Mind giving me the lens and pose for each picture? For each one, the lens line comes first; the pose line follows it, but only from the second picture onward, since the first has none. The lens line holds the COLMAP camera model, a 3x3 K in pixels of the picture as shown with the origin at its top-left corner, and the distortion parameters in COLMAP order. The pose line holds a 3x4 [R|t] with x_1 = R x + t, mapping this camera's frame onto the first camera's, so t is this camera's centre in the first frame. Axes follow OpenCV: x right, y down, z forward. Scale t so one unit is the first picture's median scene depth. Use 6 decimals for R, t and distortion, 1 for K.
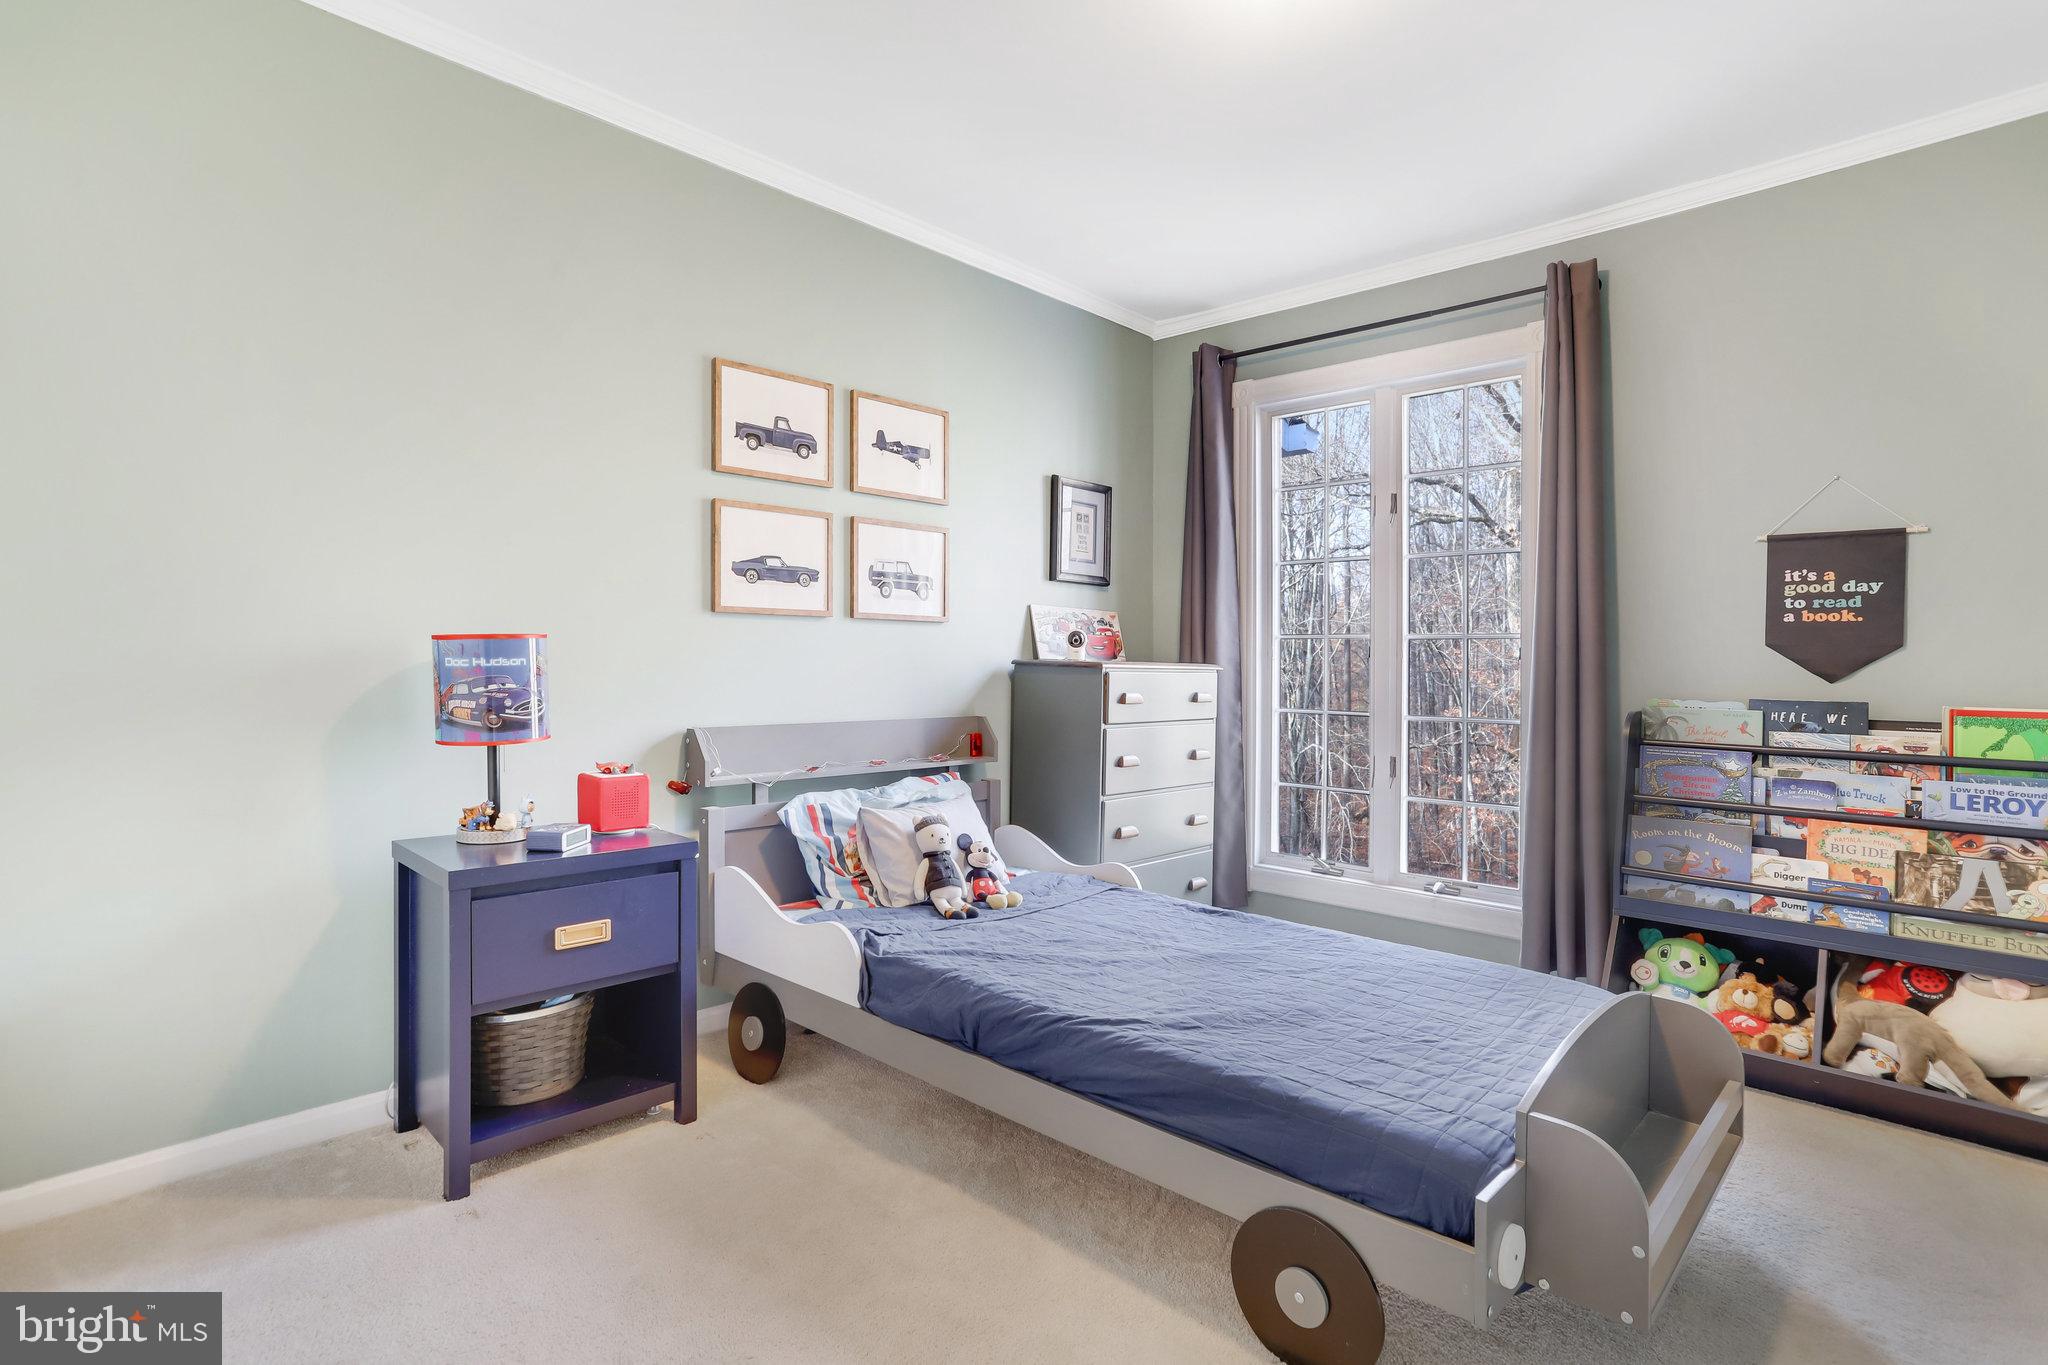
lens RADIAL K [[1016.5, 0, 1024.3], [0, 1016.5, 665.7], [0, 0, 1]] dist [-0.055899, 0.036361]
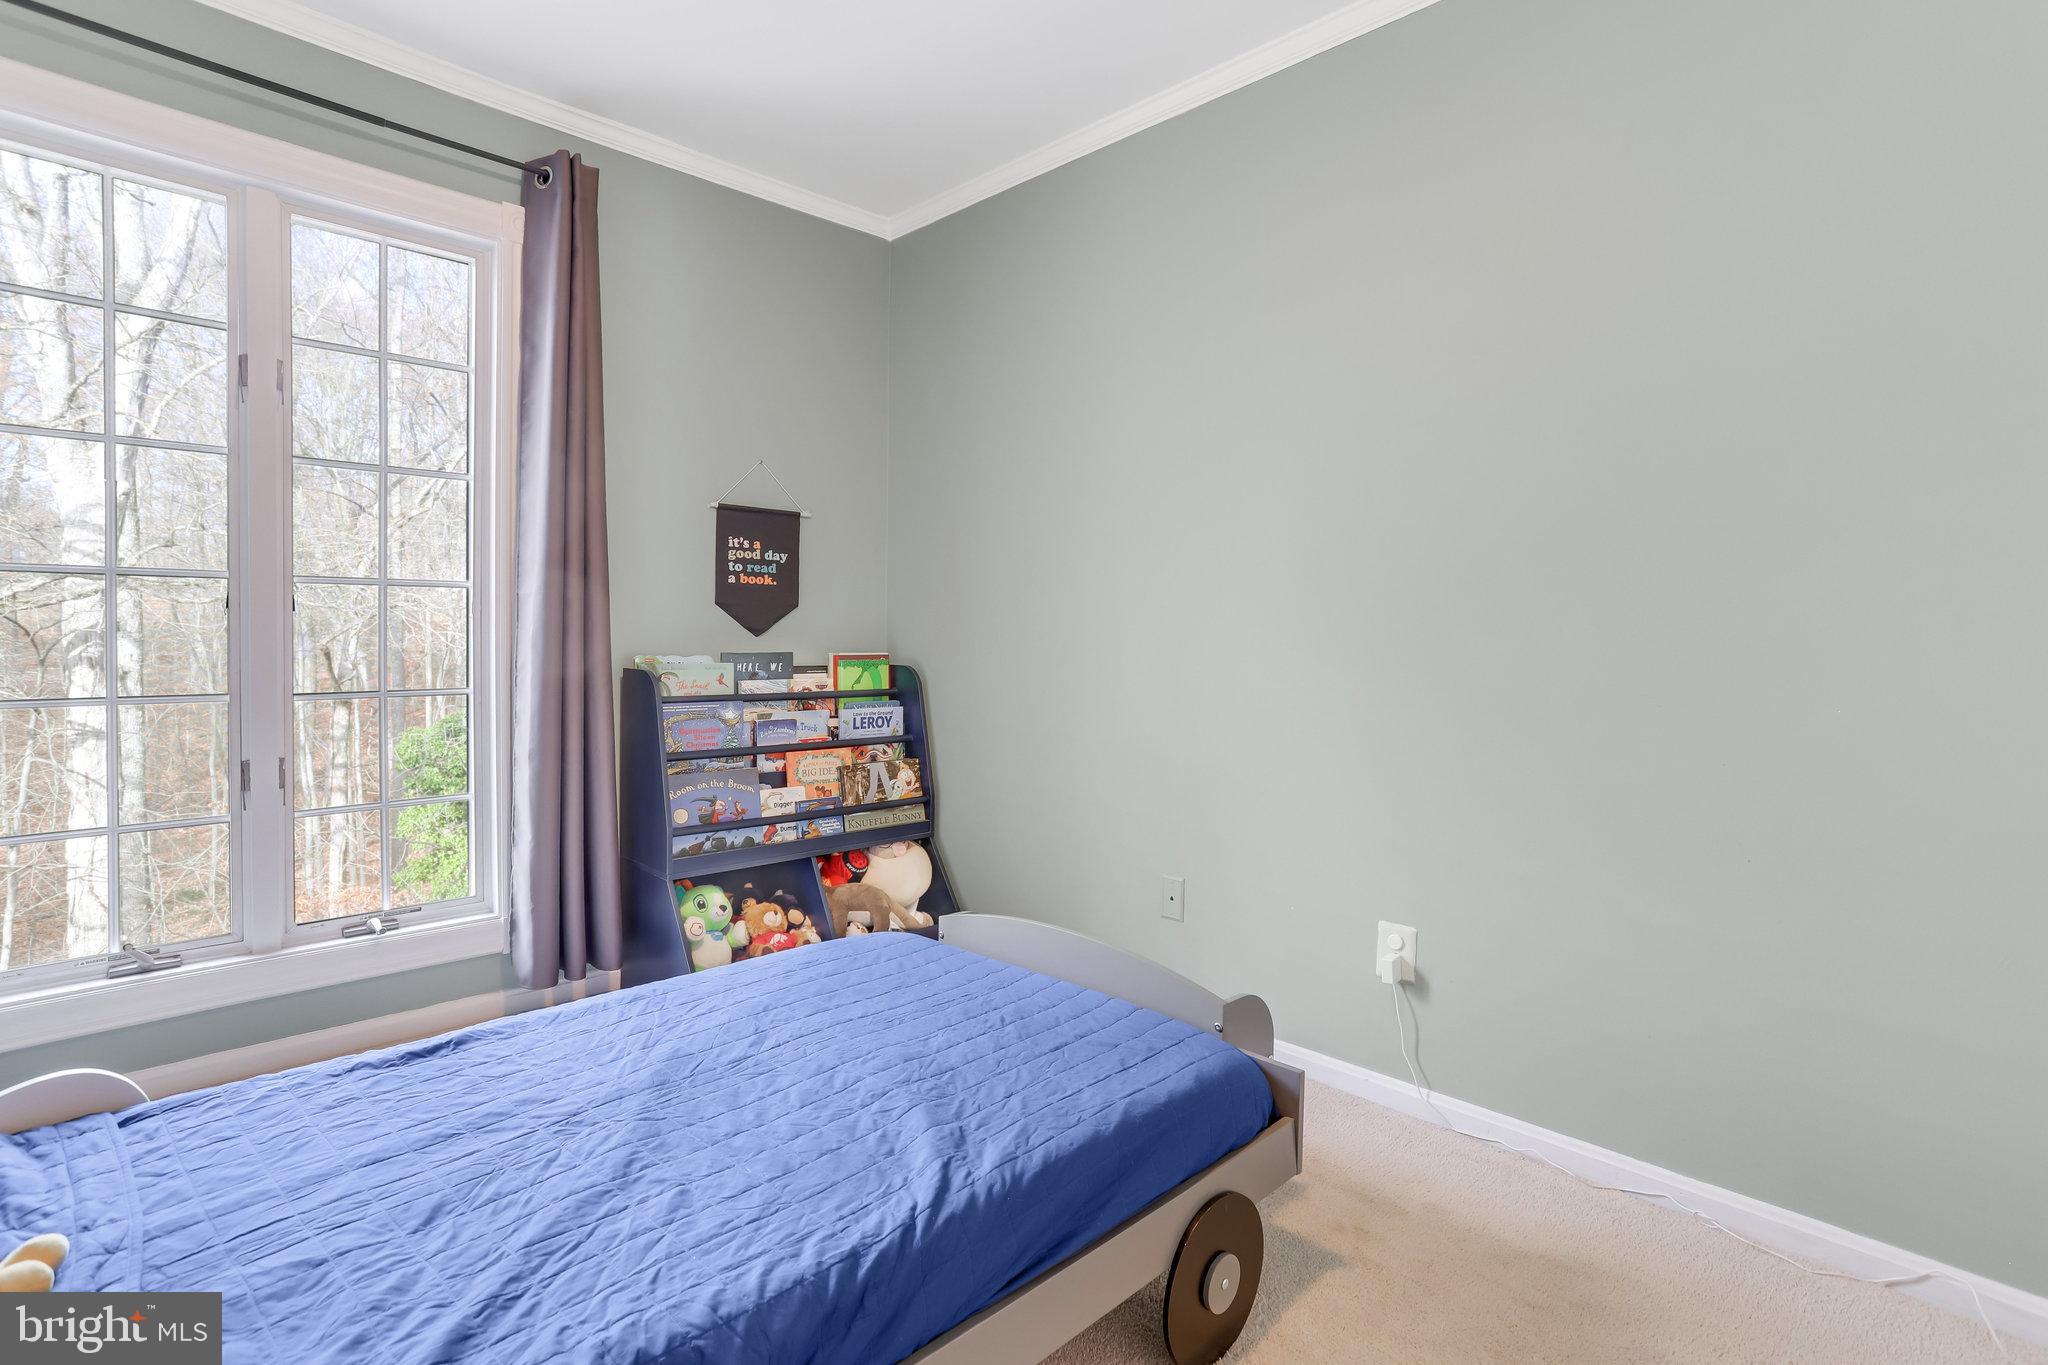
lens RADIAL K [[1021.5, 0, 1023.5], [0, 1021.5, 651.8], [0, 0, 1]] dist [-0.051812, 0.039454]
pose [[0.014322, -0.033881, 0.999323, -0.405948], [-0.011111, 0.999359, 0.034041, -0.009371], [-0.999836, -0.011591, 0.013936, 0.701005]]
